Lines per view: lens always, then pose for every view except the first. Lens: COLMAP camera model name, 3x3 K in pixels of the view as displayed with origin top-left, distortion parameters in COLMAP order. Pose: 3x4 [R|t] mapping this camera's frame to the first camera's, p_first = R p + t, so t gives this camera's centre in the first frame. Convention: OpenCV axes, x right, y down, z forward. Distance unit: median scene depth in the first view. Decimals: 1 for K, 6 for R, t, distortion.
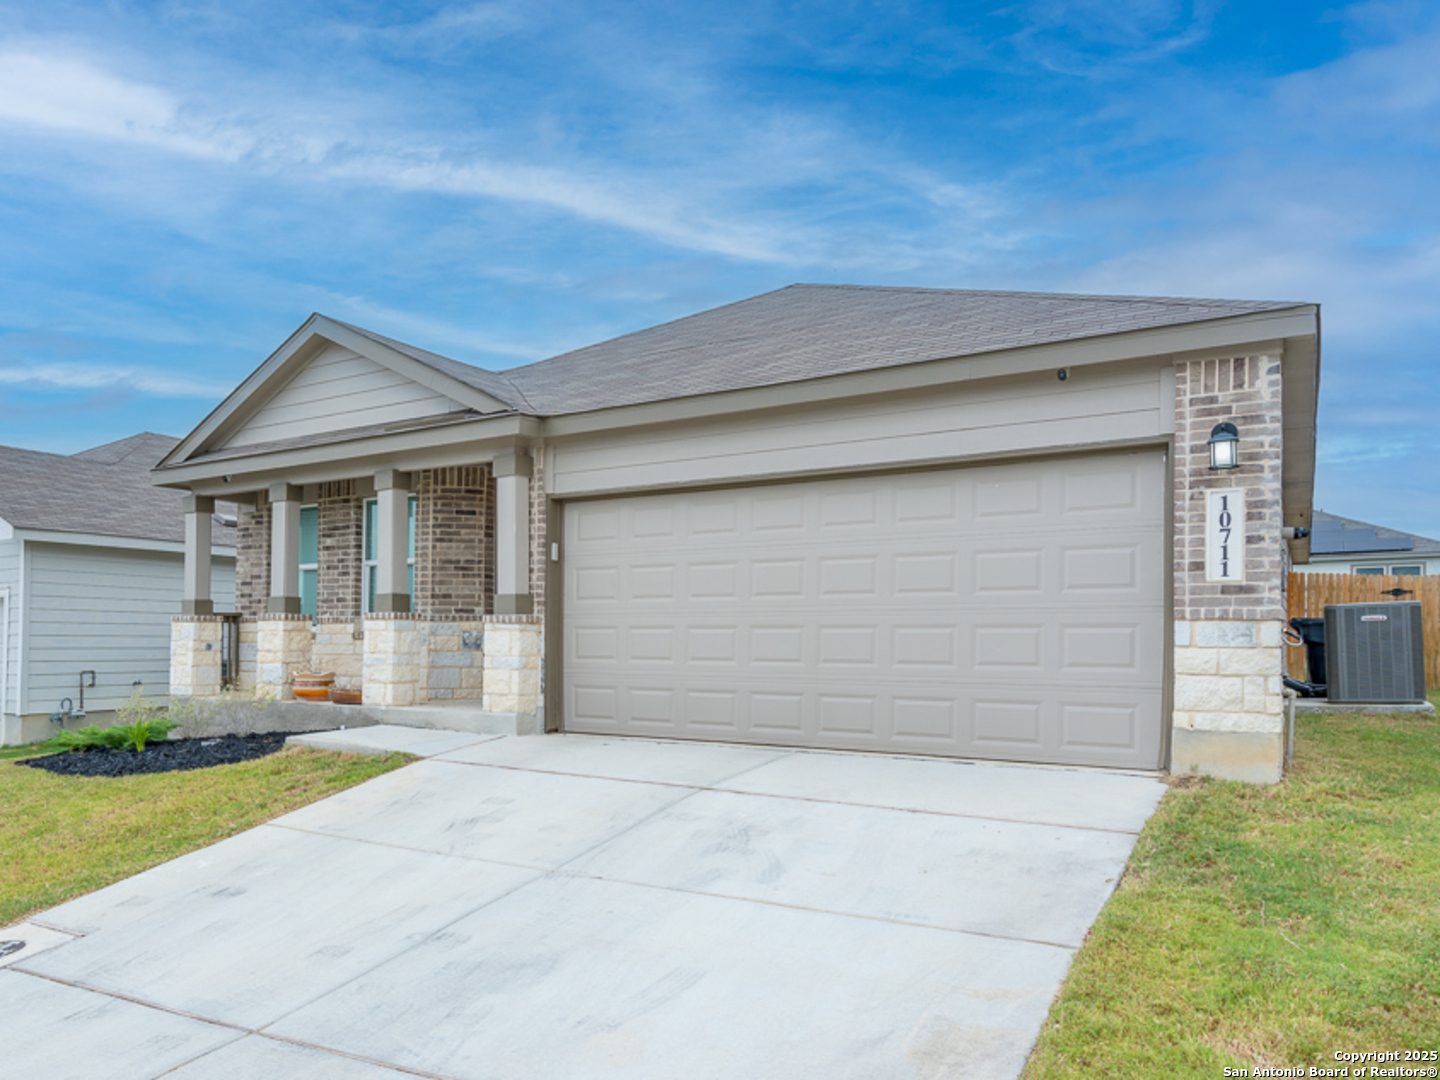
lens RADIAL K [[803.5, 0, 721.4], [0, 803.5, 539.4], [0, 0, 1]] dist [0.000144, 0.000170]
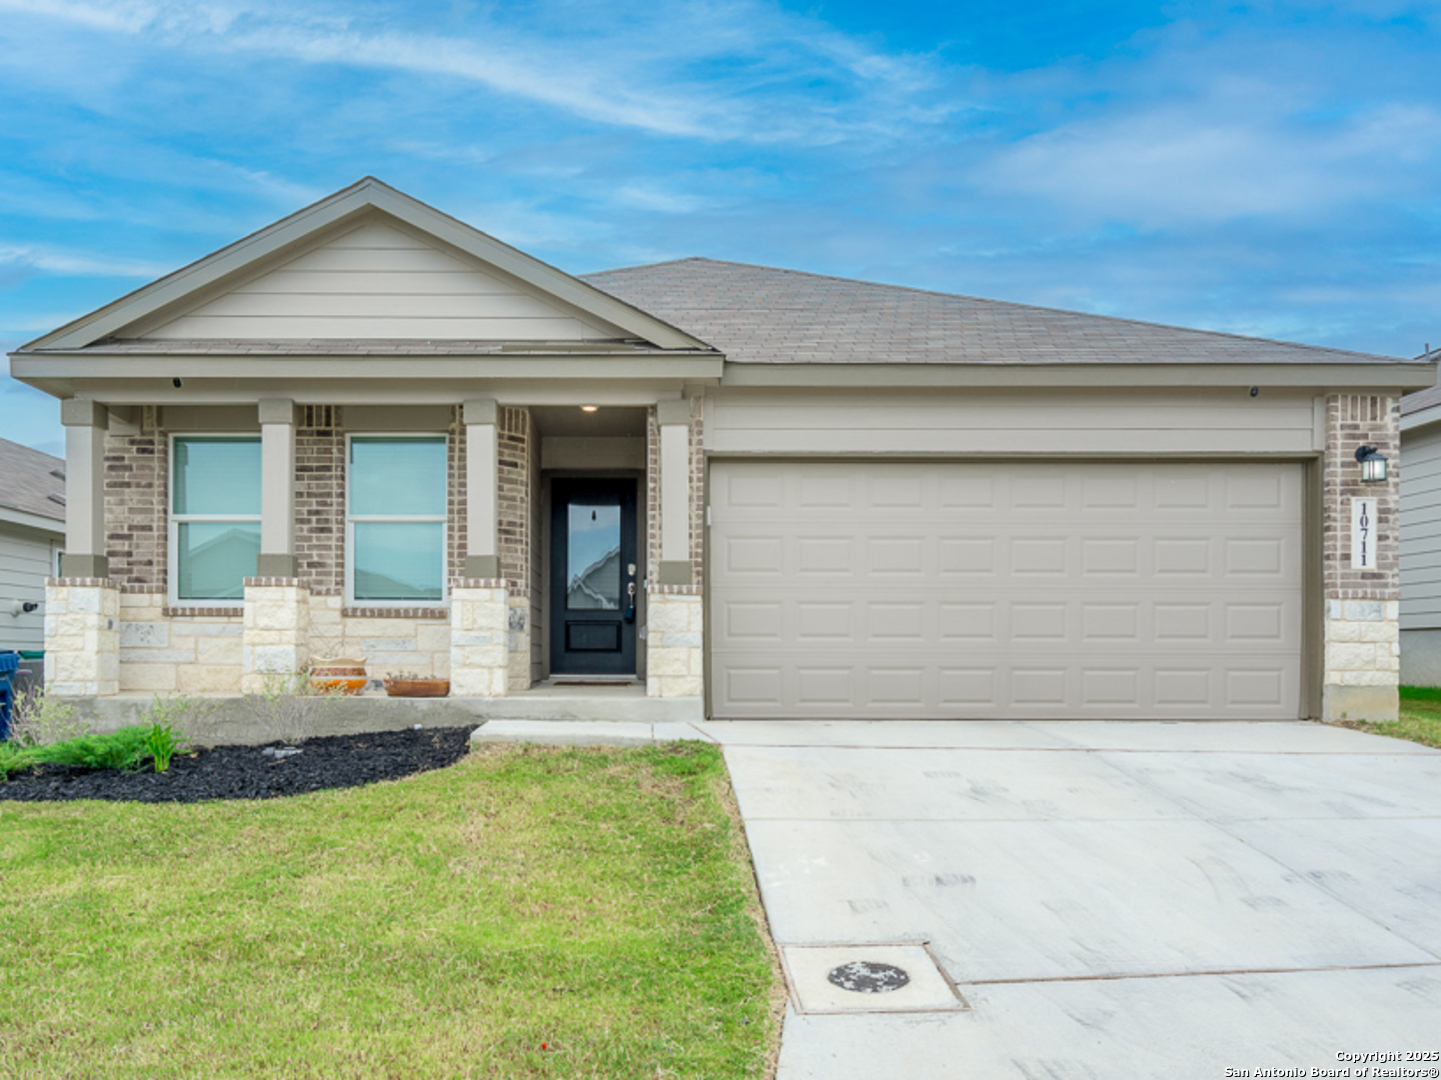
lens RADIAL K [[843.2, 0, 744.1], [0, 843.2, 555.7], [0, 0, 1]] dist [0.002843, -0.002074]
pose [[0.898312, 0.045744, 0.436971, -0.575129], [-0.053911, 0.998526, 0.006297, 0.050770], [-0.436039, -0.029214, 0.899454, 0.148040]]
